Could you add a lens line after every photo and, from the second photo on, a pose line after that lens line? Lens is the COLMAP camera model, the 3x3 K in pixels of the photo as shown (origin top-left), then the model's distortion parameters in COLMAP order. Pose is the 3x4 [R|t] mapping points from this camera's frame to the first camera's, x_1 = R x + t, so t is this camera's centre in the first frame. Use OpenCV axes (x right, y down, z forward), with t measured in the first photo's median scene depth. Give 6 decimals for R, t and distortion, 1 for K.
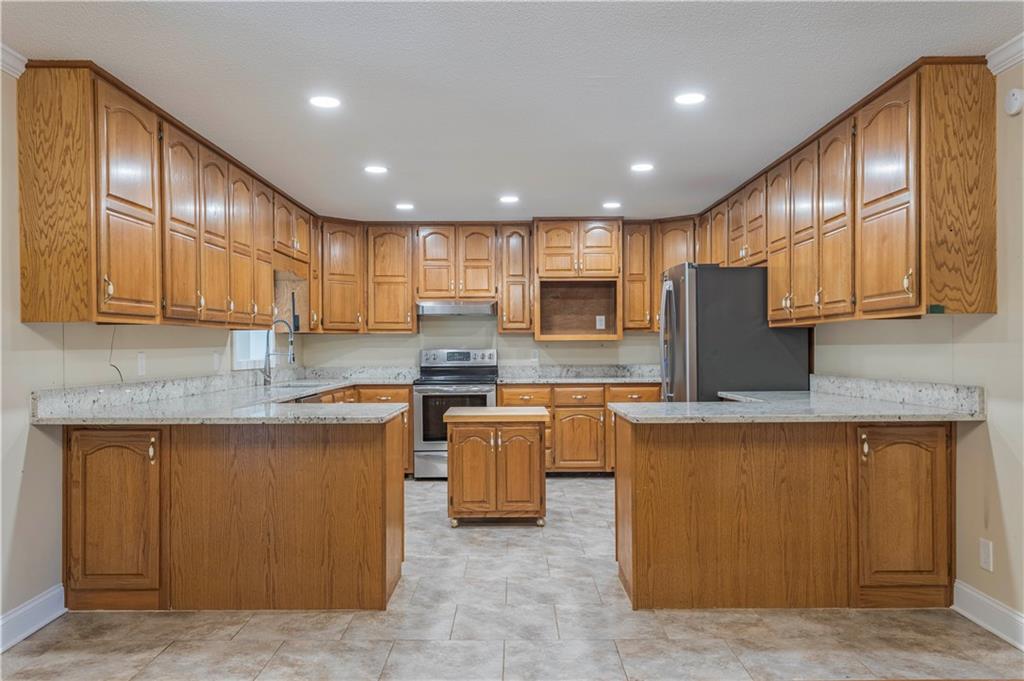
lens RADIAL K [[801.9, 0, 511.0], [0, 801.9, 348.8], [0, 0, 1]] dist [0.006072, 0.005059]
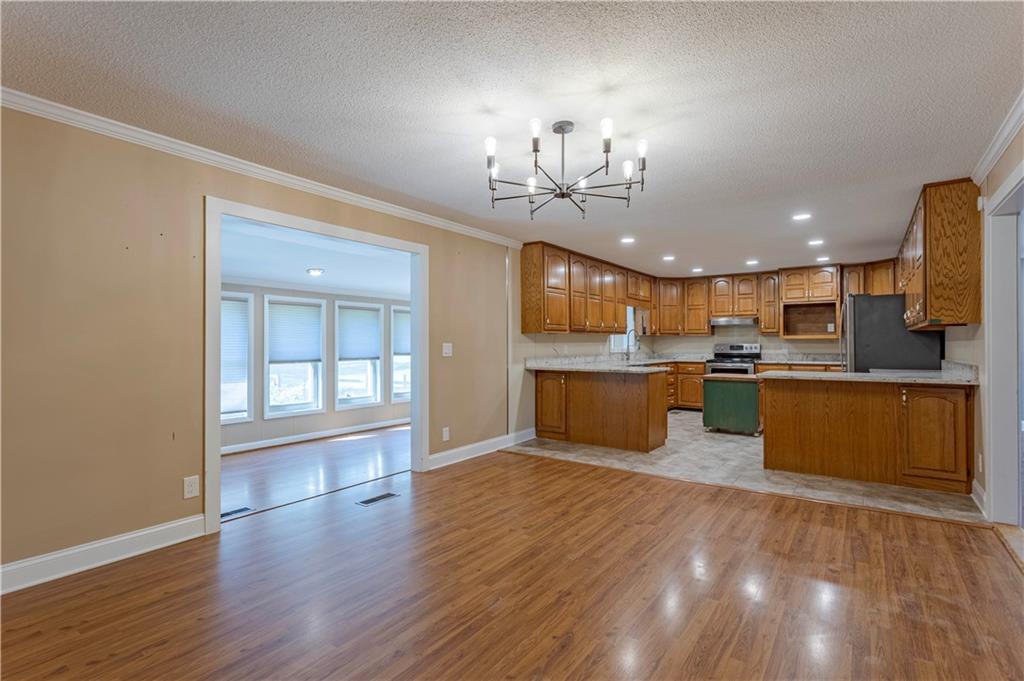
lens RADIAL K [[491.6, 0, 505.1], [0, 491.6, 340.5], [0, 0, 1]] dist [0.001835, 0.000604]
pose [[0.802150, -0.001089, -0.597122, 0.366697], [-0.002965, 0.999979, -0.005806, 0.002628], [0.597116, 0.006428, 0.802129, -0.415509]]
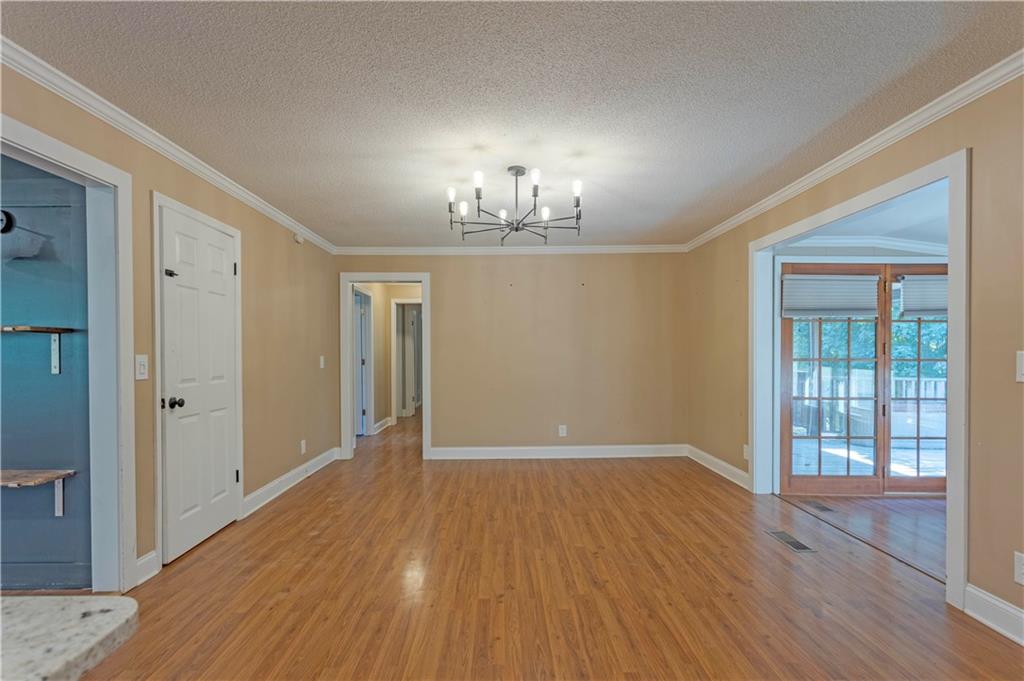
lens RADIAL K [[478.9, 0, 511.6], [0, 478.9, 357.9], [0, 0, 1]] dist [0.003173, 0.000379]
pose [[-0.999743, 0.010908, -0.019852, 0.025878], [0.010615, 0.999834, 0.014817, -0.001684], [0.020011, 0.014603, -0.999693, 1.071832]]
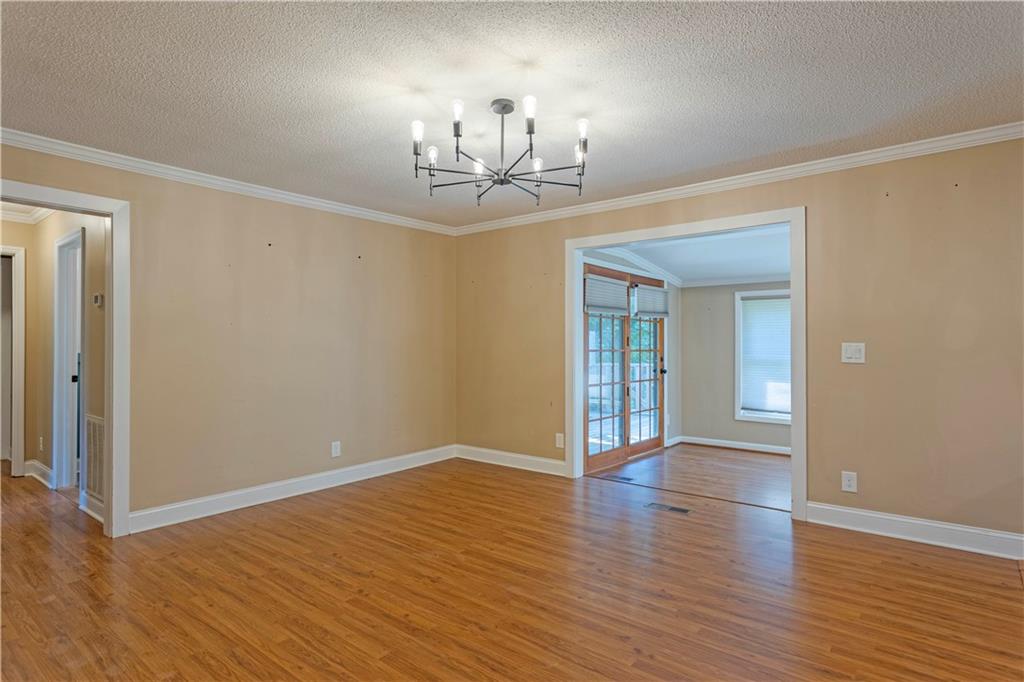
lens RADIAL K [[539.0, 0, 512.0], [0, 539.0, 341.0], [0, 0, 1]] dist [0.000987, 0.000237]
pose [[-0.632217, 0.003327, -0.774784, 0.553130], [0.003650, 0.999992, 0.001316, -0.001758], [0.774782, -0.001996, -0.632225, 0.693422]]
